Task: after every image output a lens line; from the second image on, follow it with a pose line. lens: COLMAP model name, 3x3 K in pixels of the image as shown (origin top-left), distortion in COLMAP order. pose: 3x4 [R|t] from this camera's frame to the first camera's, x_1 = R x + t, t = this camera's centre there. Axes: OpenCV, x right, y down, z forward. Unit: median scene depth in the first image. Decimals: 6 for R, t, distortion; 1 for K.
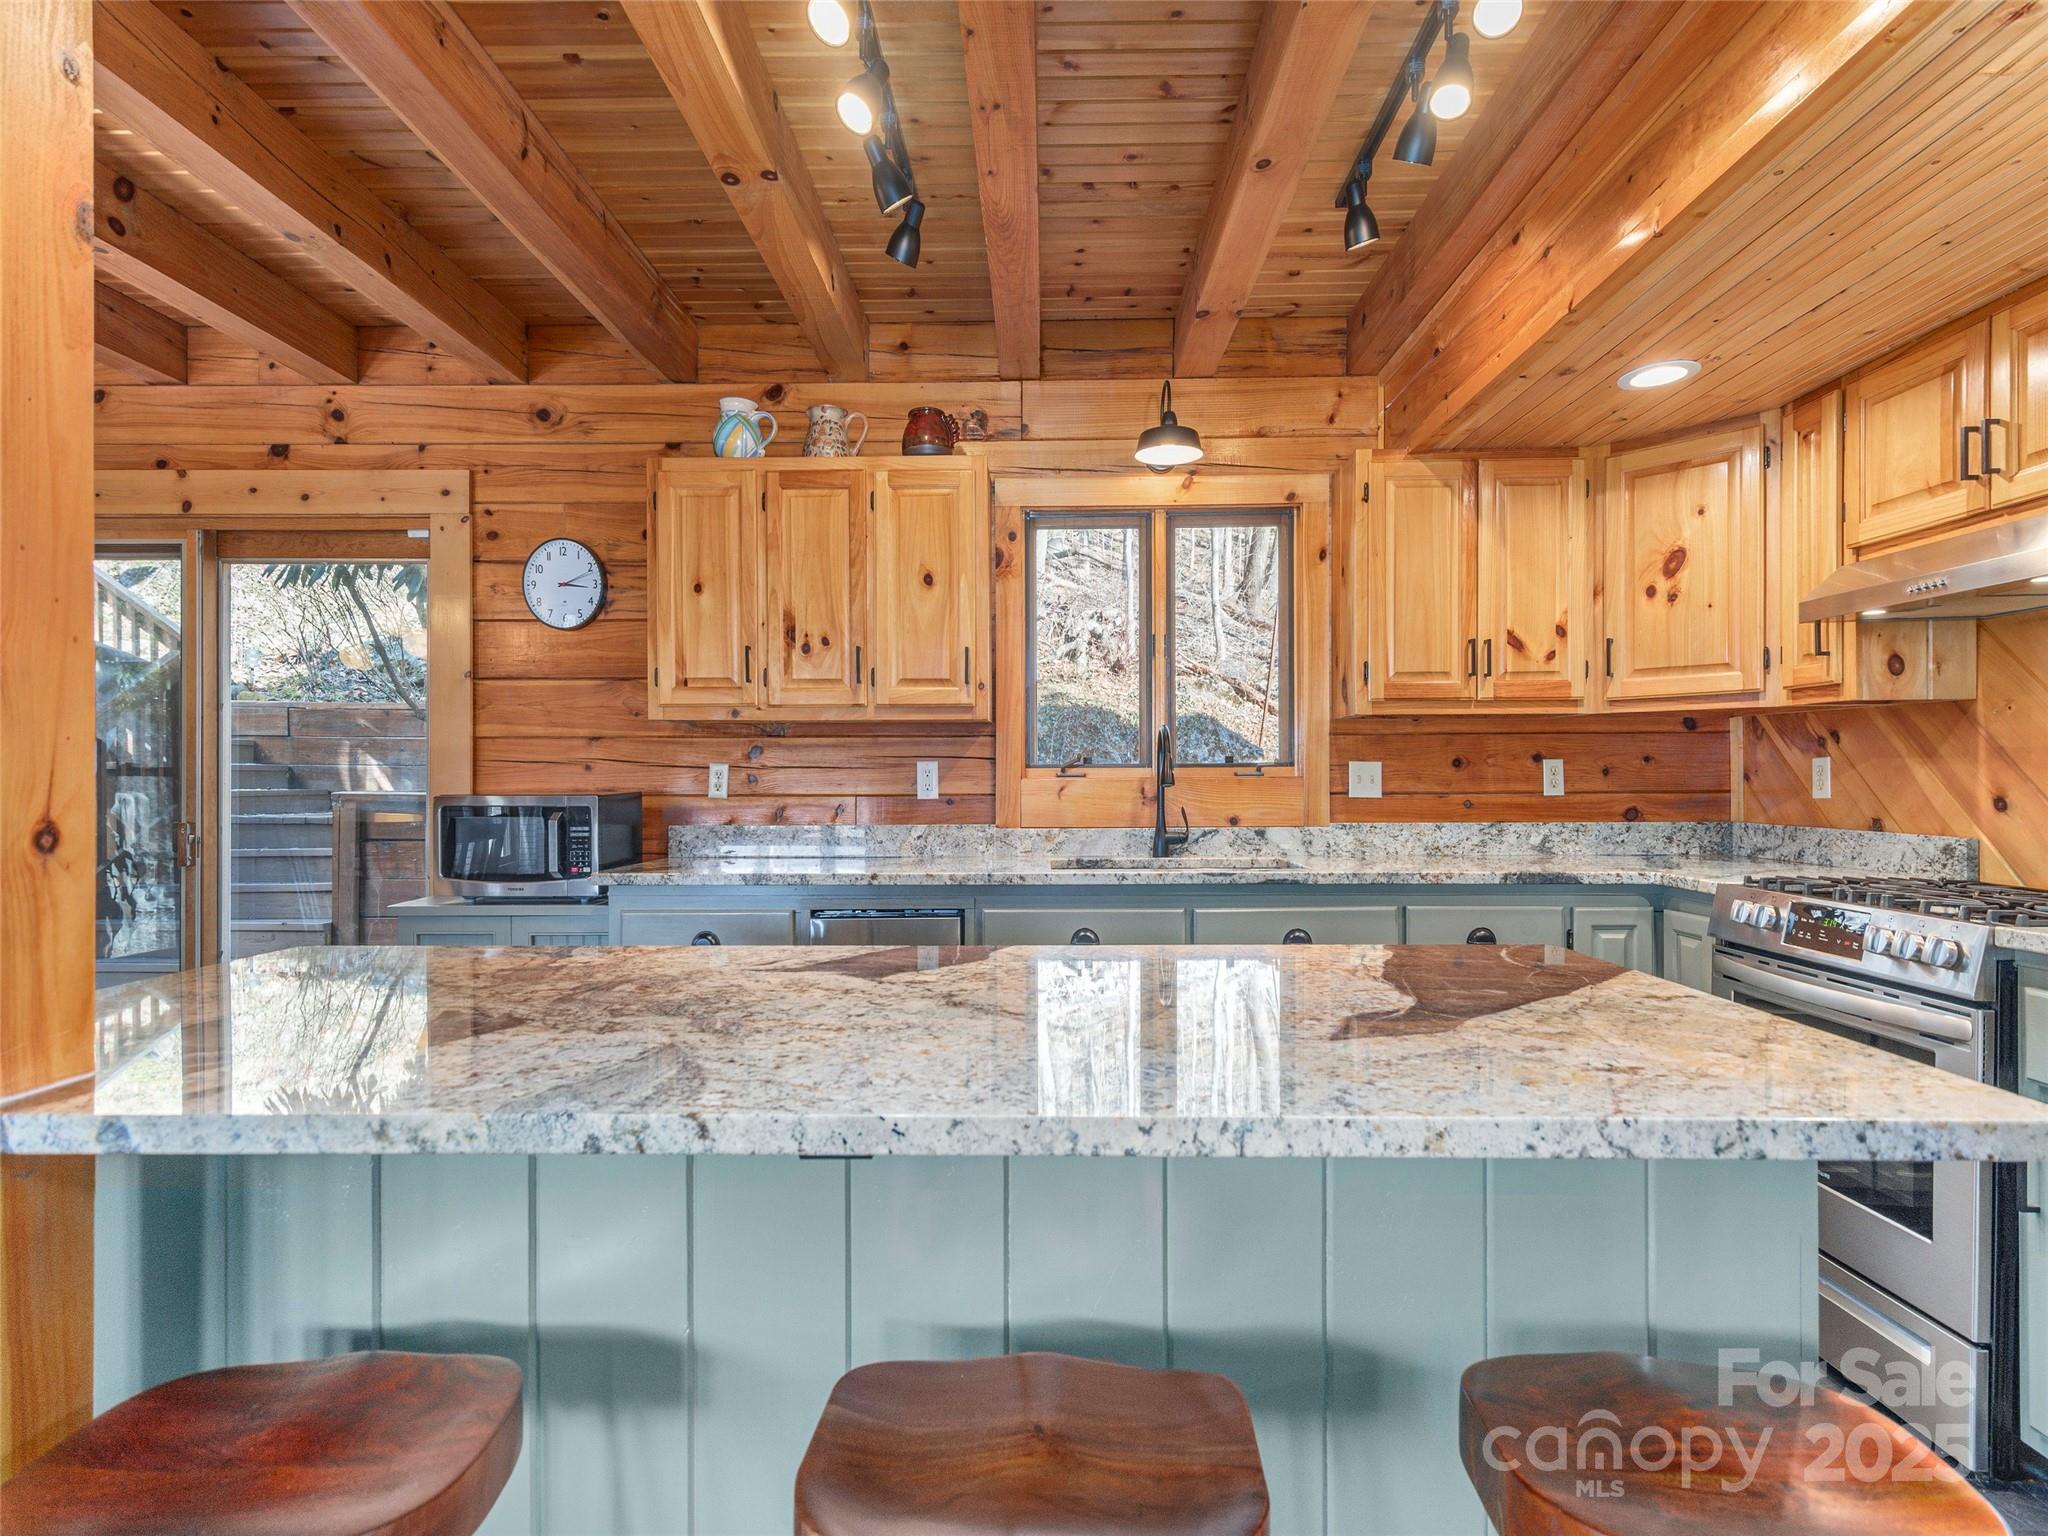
lens RADIAL K [[1017.1, 0, 1027.6], [0, 1017.1, 780.5], [0, 0, 1]] dist [0.010762, -0.000115]
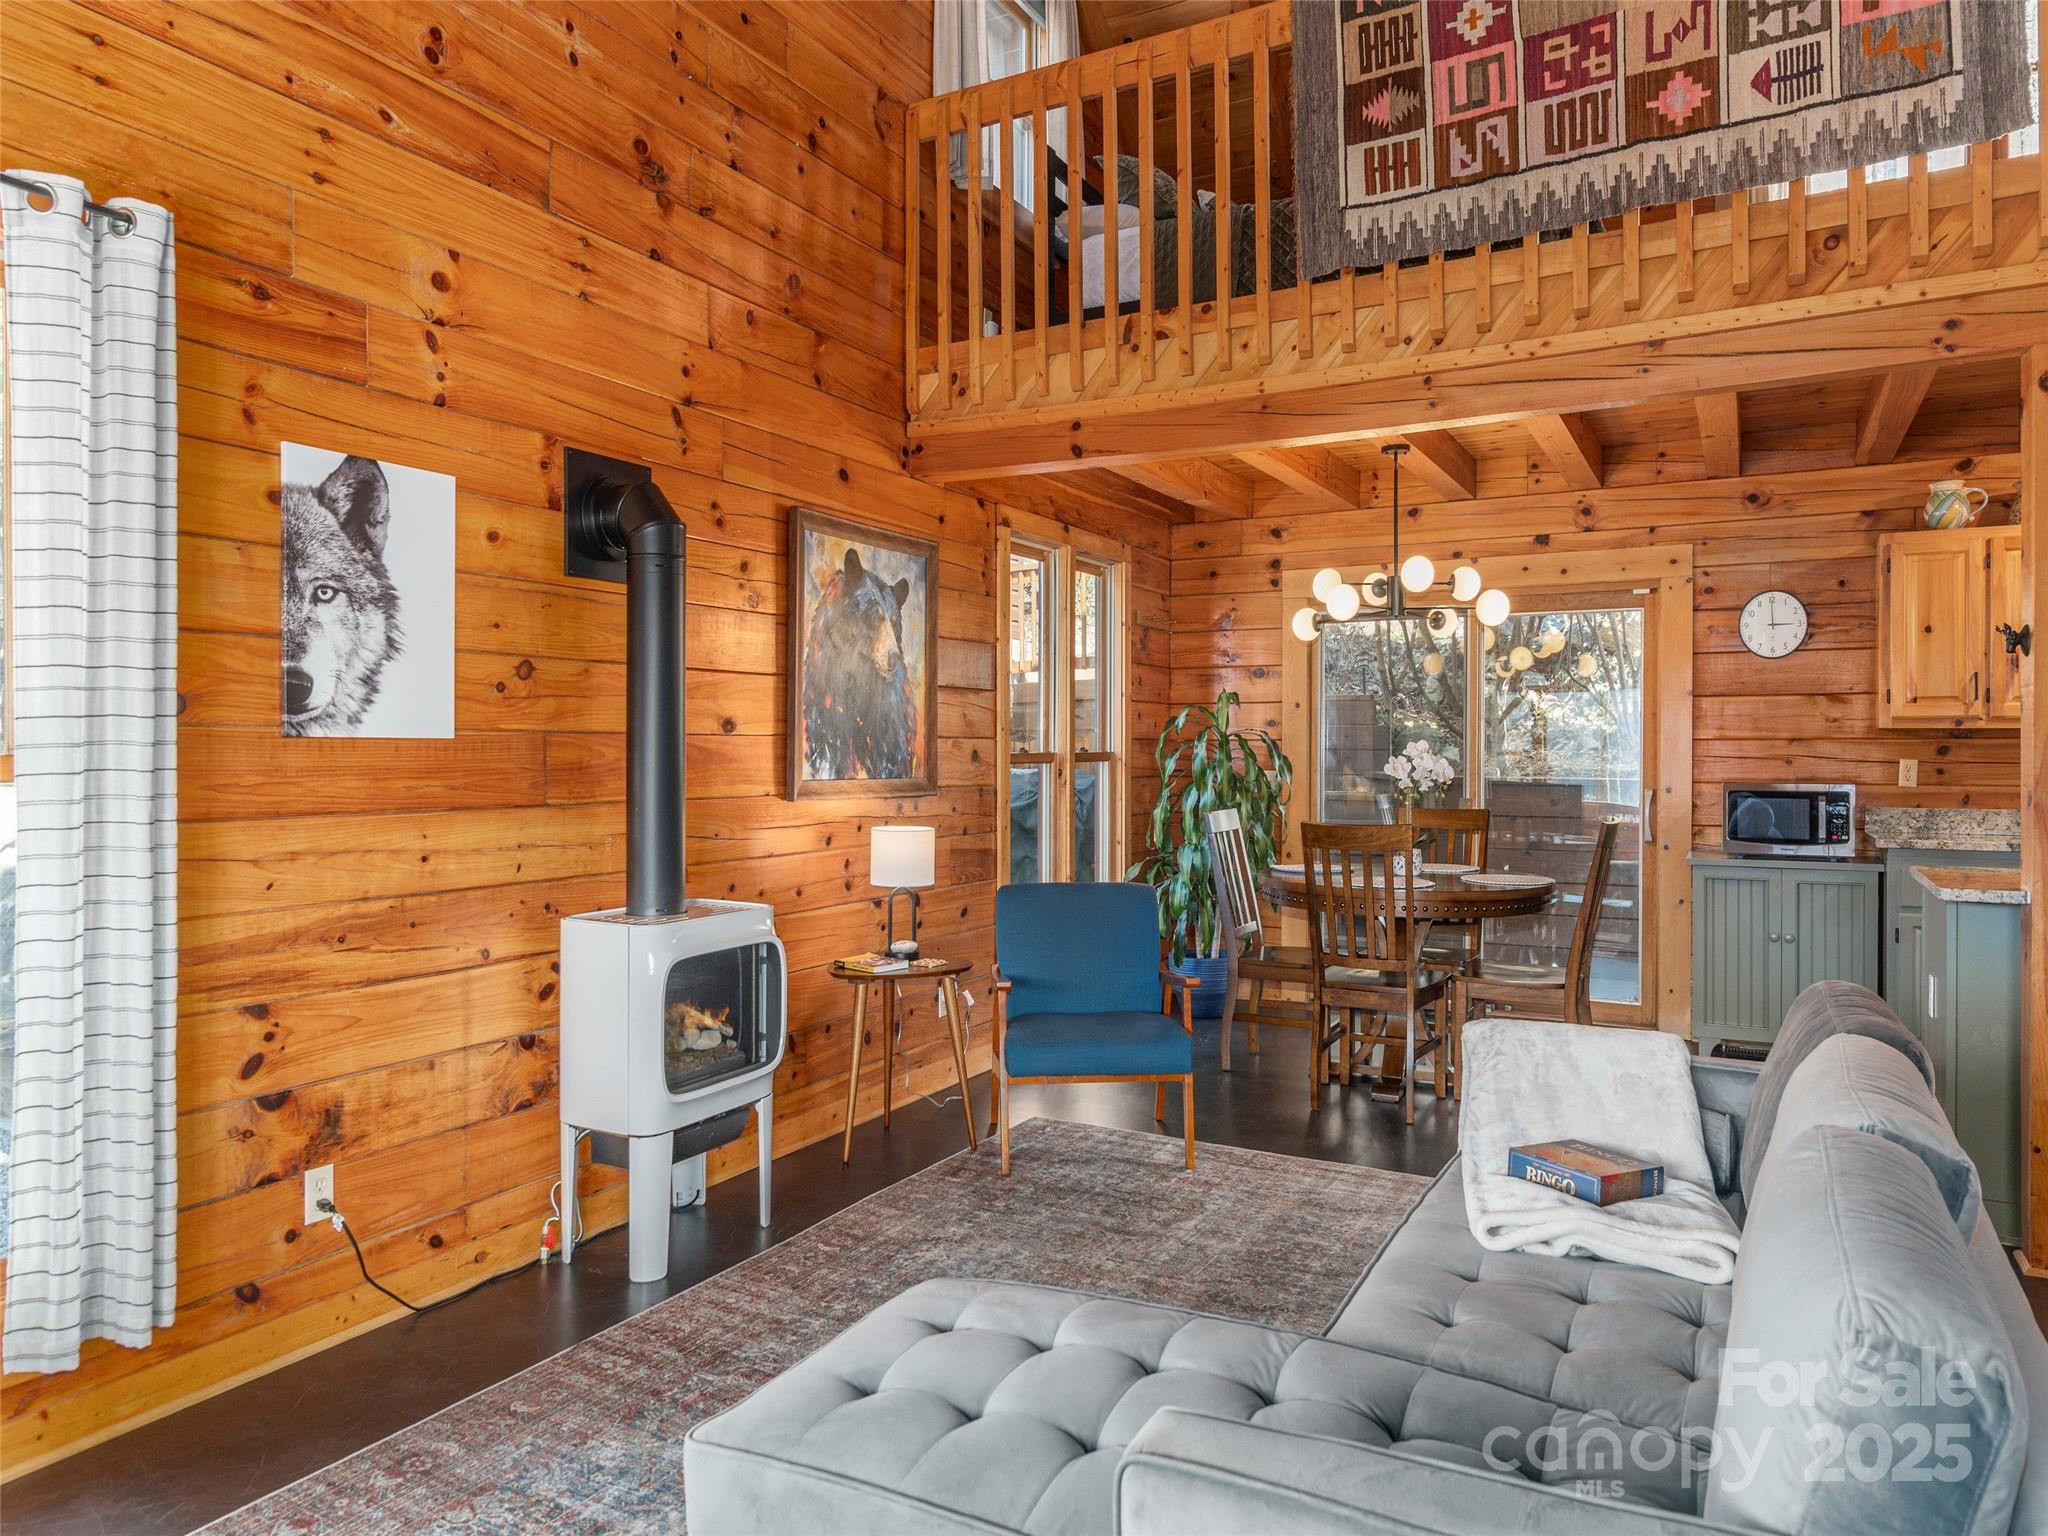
lens RADIAL K [[1334.6, 0, 1021.7], [0, 1334.6, 757.8], [0, 0, 1]] dist [0.001455, -0.000084]
pose [[0.884620, 0.004335, -0.466292, -0.516026], [-0.002951, 0.999989, 0.003698, -0.022089], [0.466303, -0.001895, 0.884623, -1.018165]]
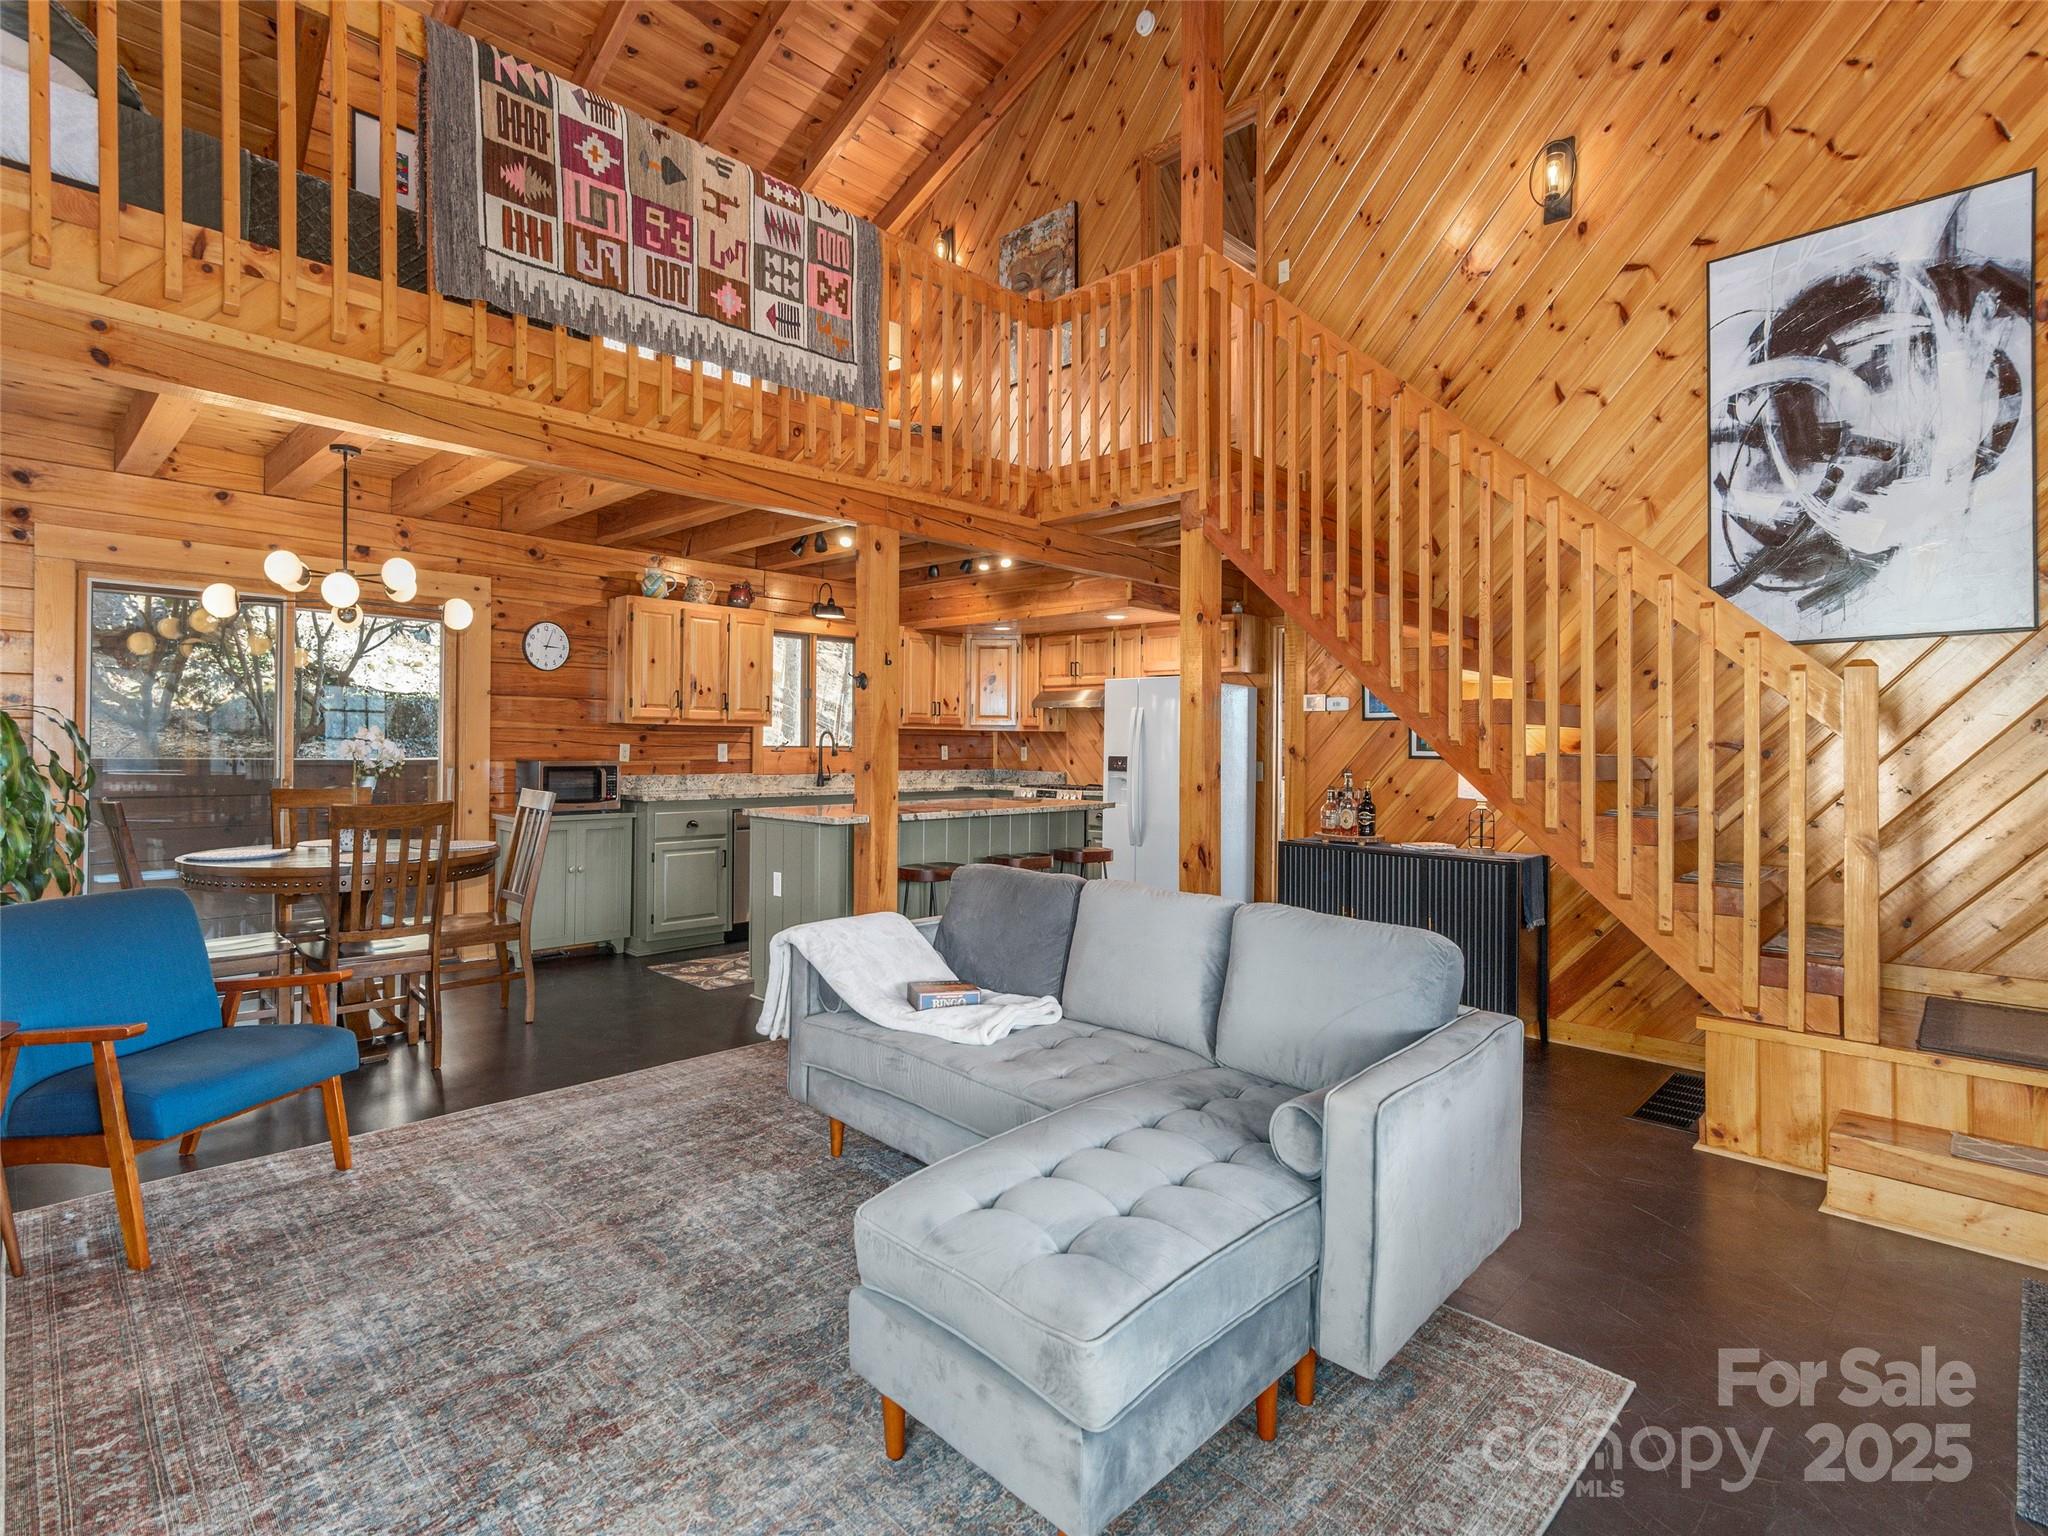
lens RADIAL K [[1010.8, 0, 1027.6], [0, 1010.8, 744.1], [0, 0, 1]] dist [0.005489, 0.000288]
pose [[0.682867, 0.010137, 0.730472, -1.216478], [-0.011595, 0.999928, -0.003037, -0.019760], [-0.730450, -0.006396, 0.682936, -0.906295]]
